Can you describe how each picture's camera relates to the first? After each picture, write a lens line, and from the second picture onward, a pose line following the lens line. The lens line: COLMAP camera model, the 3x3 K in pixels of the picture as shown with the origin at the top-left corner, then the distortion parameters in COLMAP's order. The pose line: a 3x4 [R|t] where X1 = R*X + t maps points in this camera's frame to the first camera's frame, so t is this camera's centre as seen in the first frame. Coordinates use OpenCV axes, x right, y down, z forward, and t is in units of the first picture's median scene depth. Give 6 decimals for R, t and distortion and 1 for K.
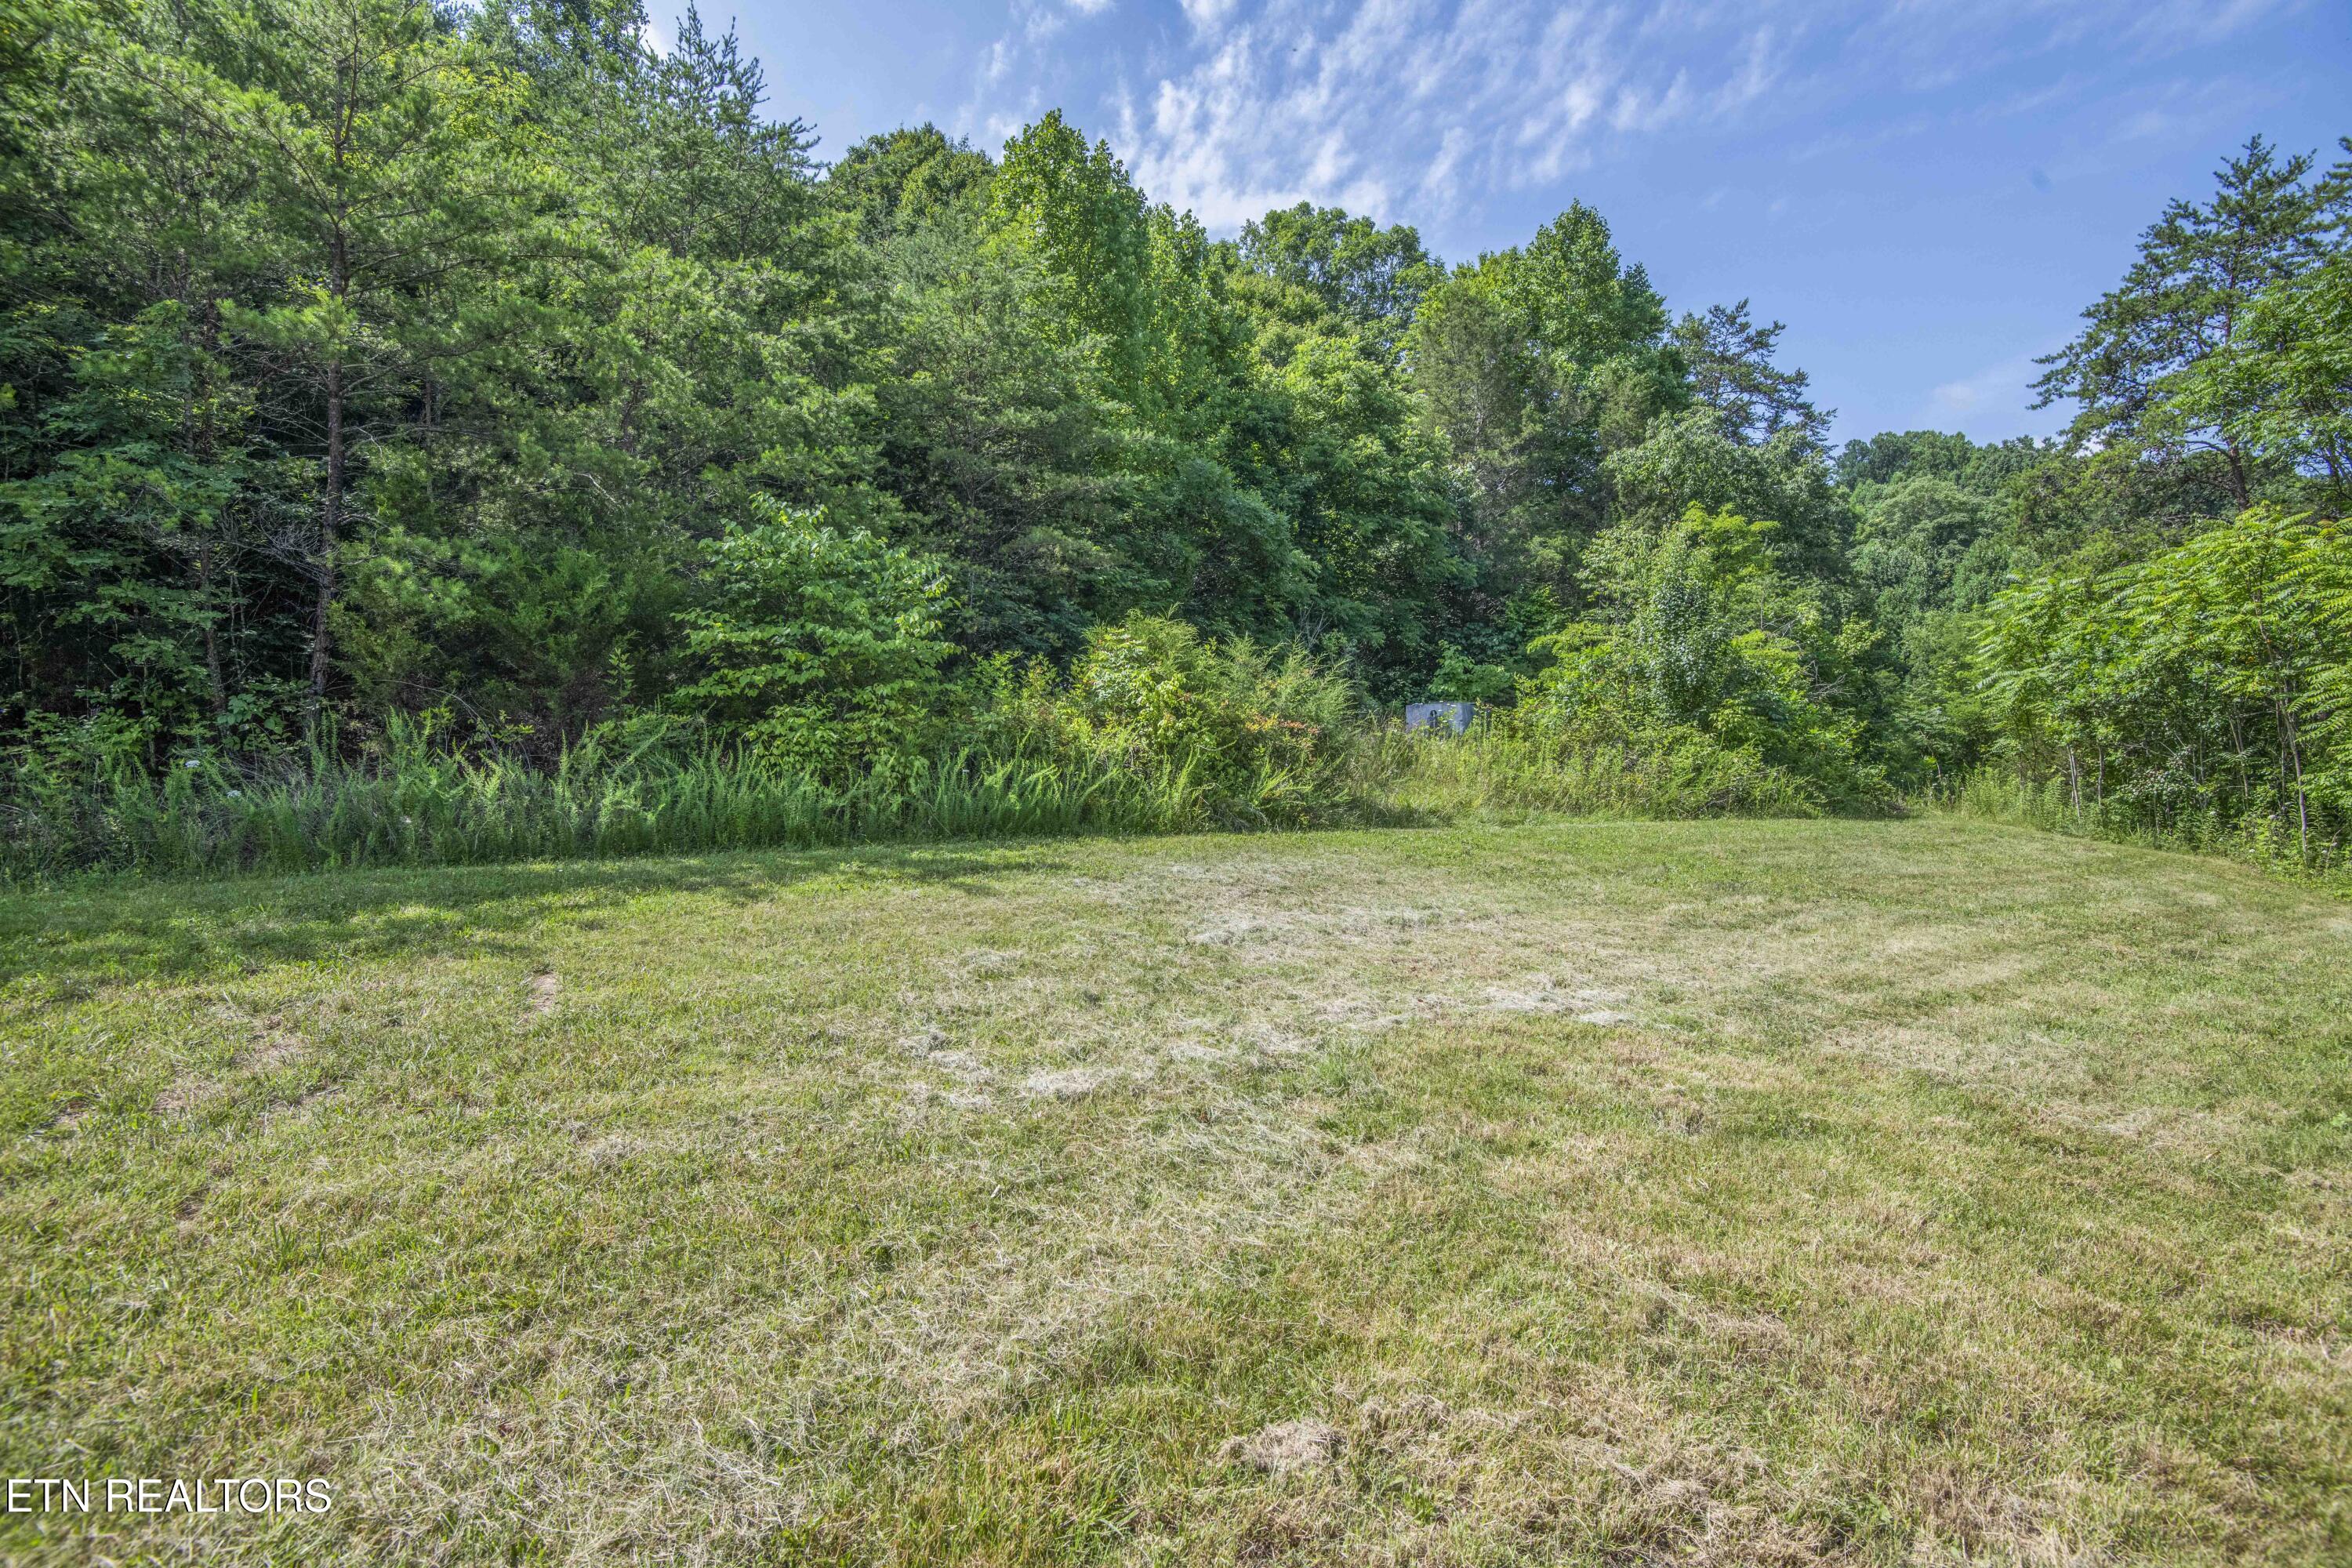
lens RADIAL K [[1110.3, 0, 1175.4], [0, 1110.3, 779.1], [0, 0, 1]] dist [-0.007749, -0.022578]
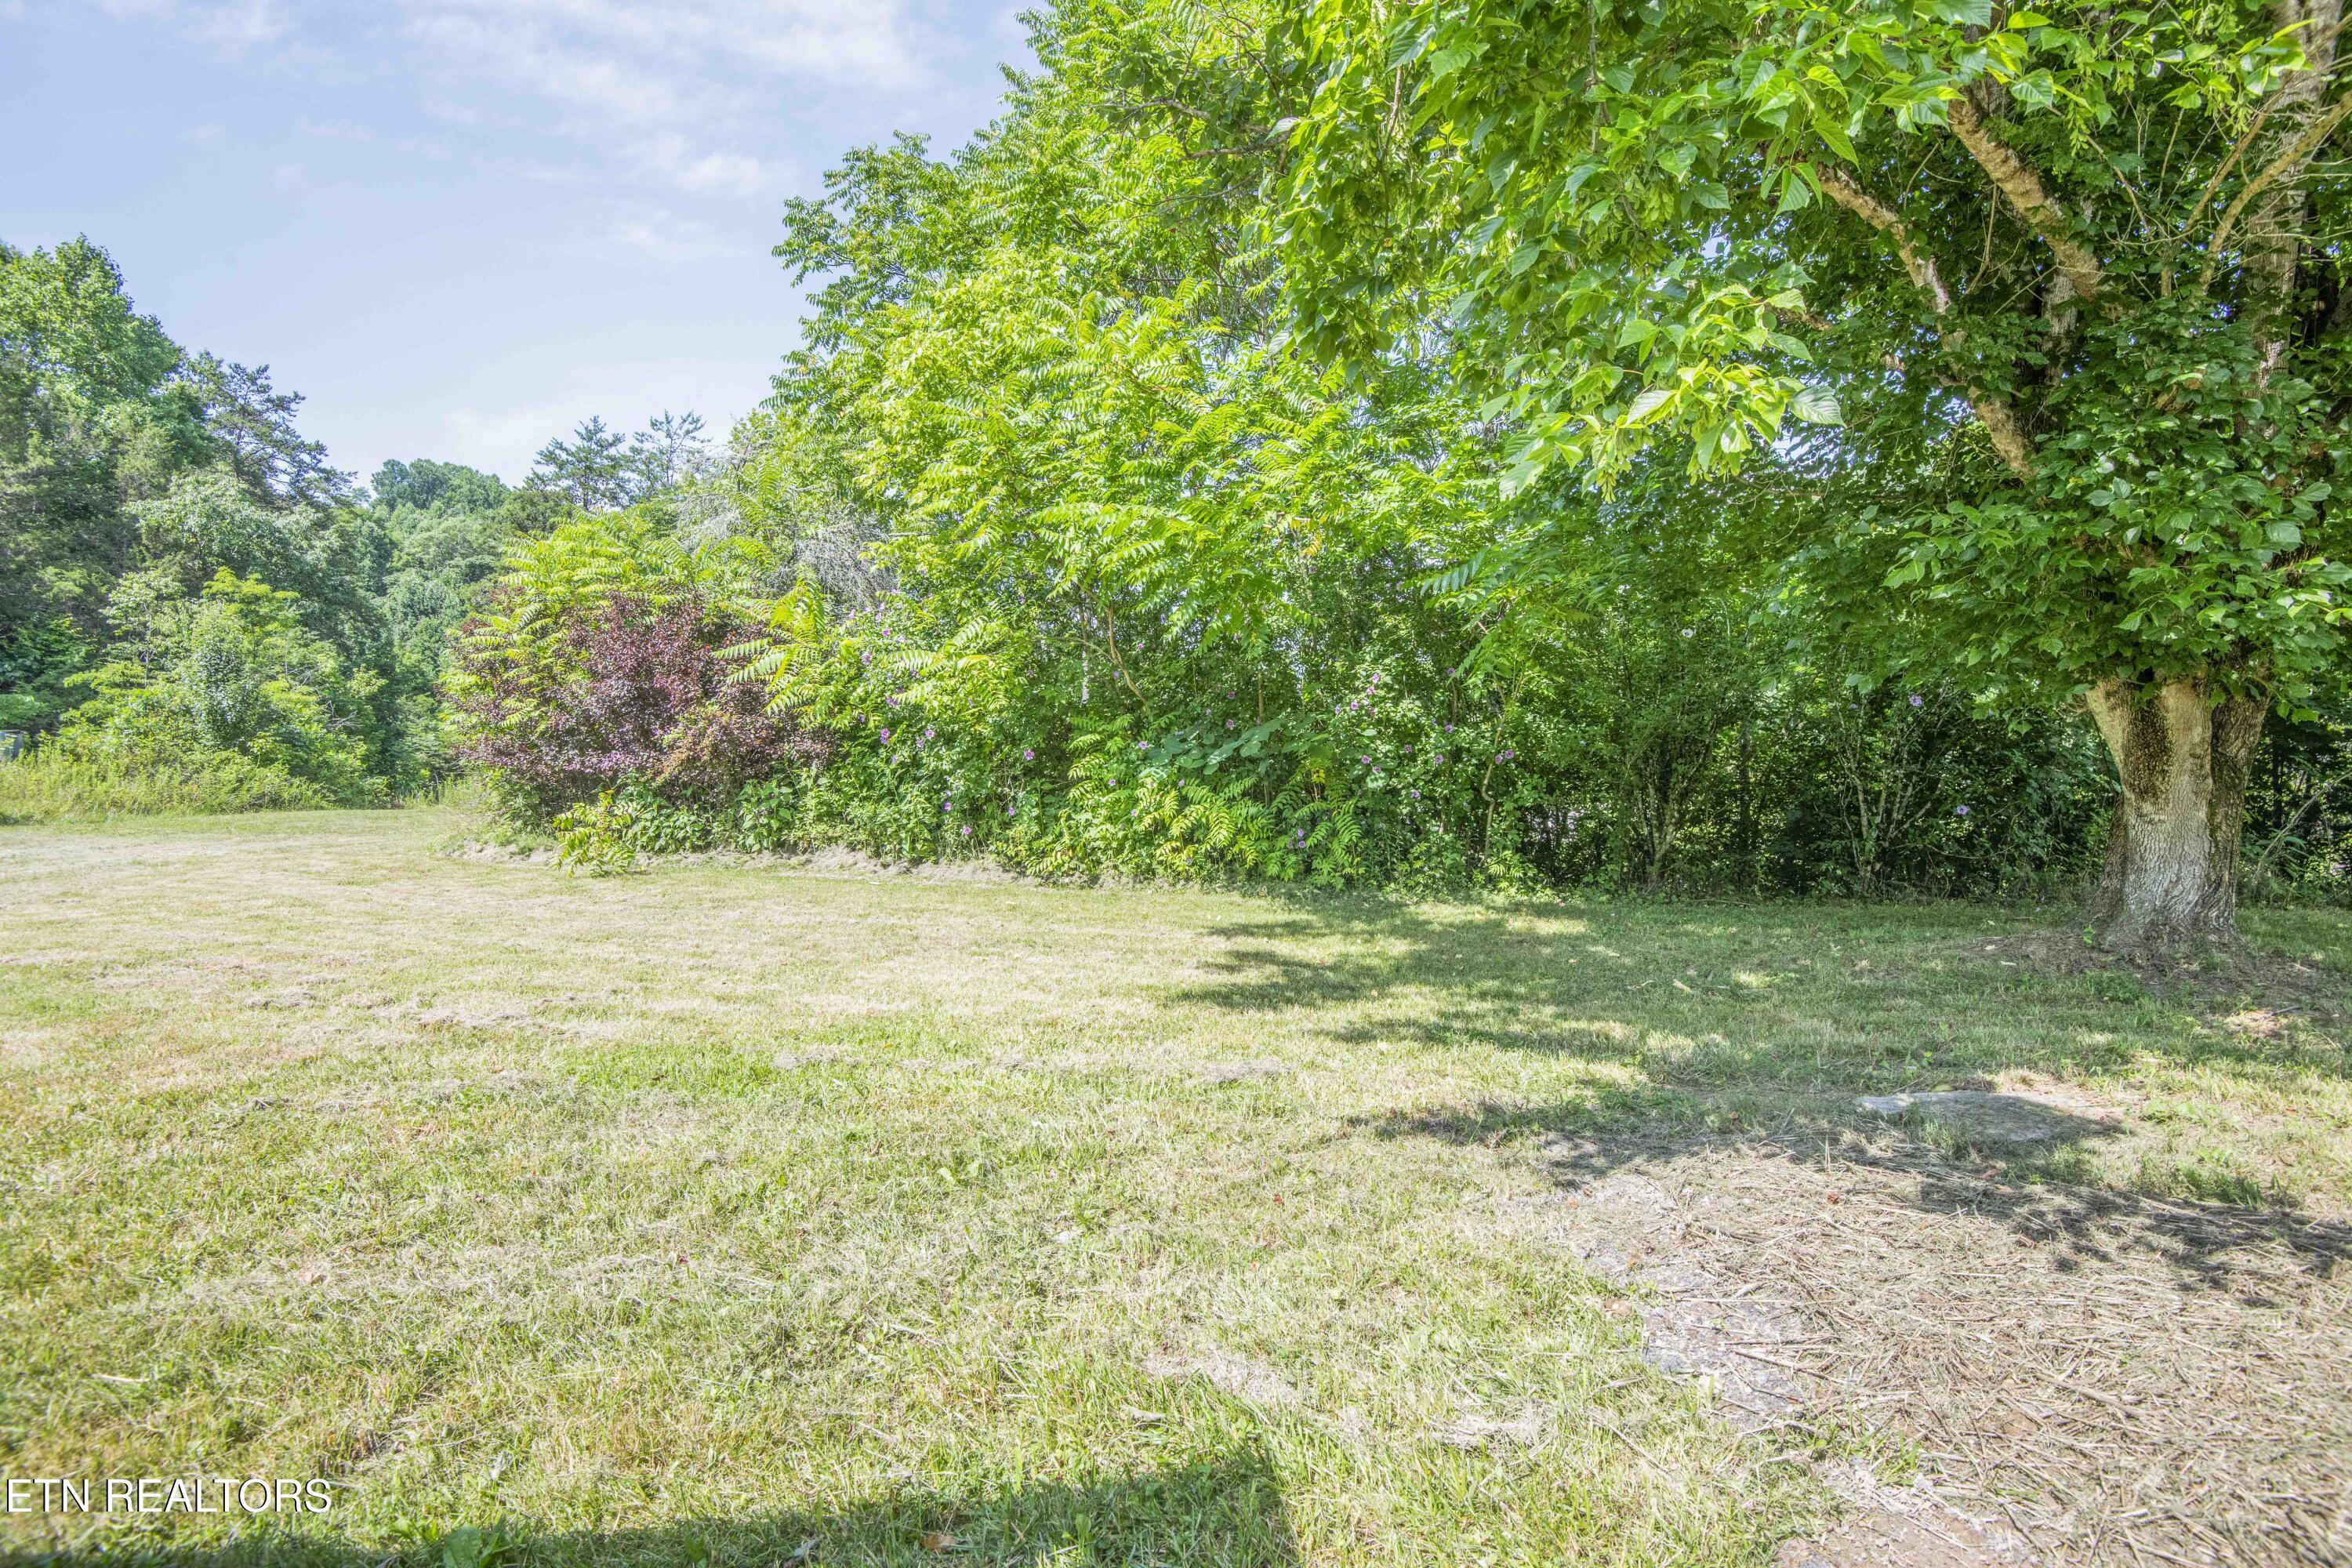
lens RADIAL K [[1116.9, 0, 1139.4], [0, 1116.9, 777.0], [0, 0, 1]] dist [-0.011605, -0.011421]
pose [[0.423639, -0.028964, 0.905368, -0.175458], [0.046034, 0.998886, 0.010415, 0.013119], [-0.904661, 0.037266, 0.424500, -0.353814]]
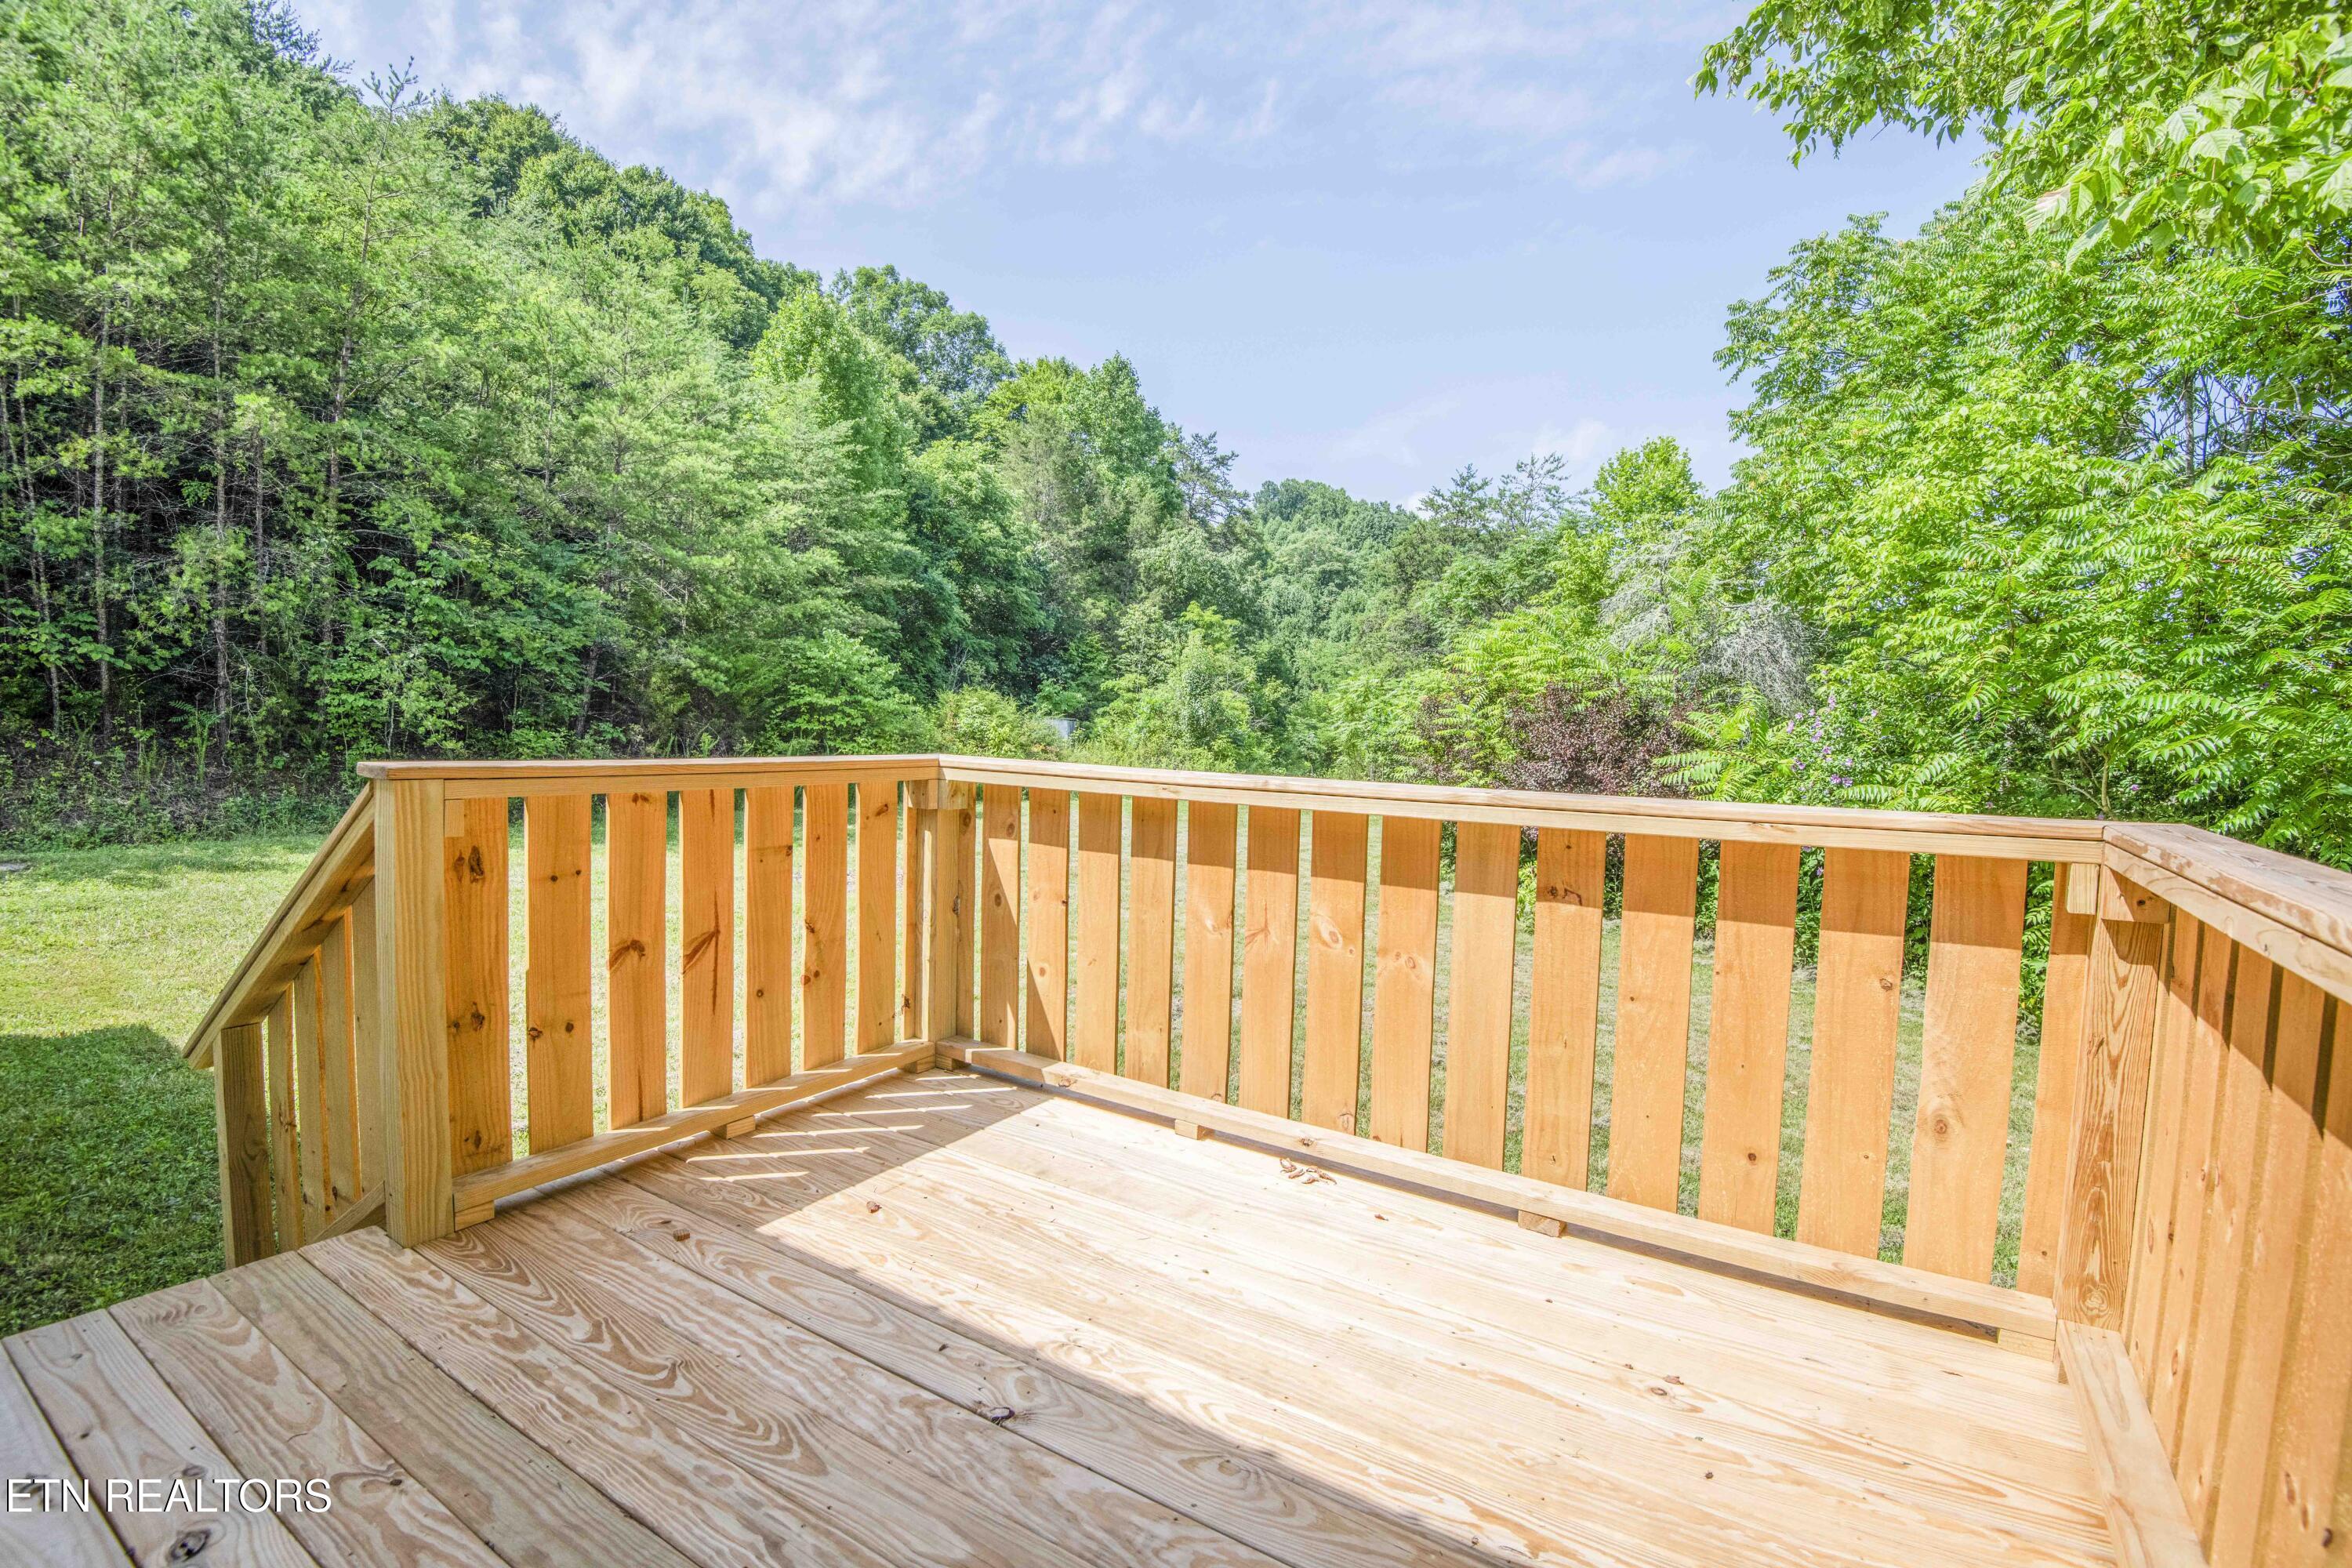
lens RADIAL K [[1087.0, 0, 1185.3], [0, 1087.0, 786.4], [0, 0, 1]] dist [-0.009739, -0.022147]
pose [[0.881876, 0.025929, 0.470768, -0.240149], [-0.044856, 0.998572, 0.029027, -0.018928], [-0.469343, -0.046715, 0.881779, -0.349467]]
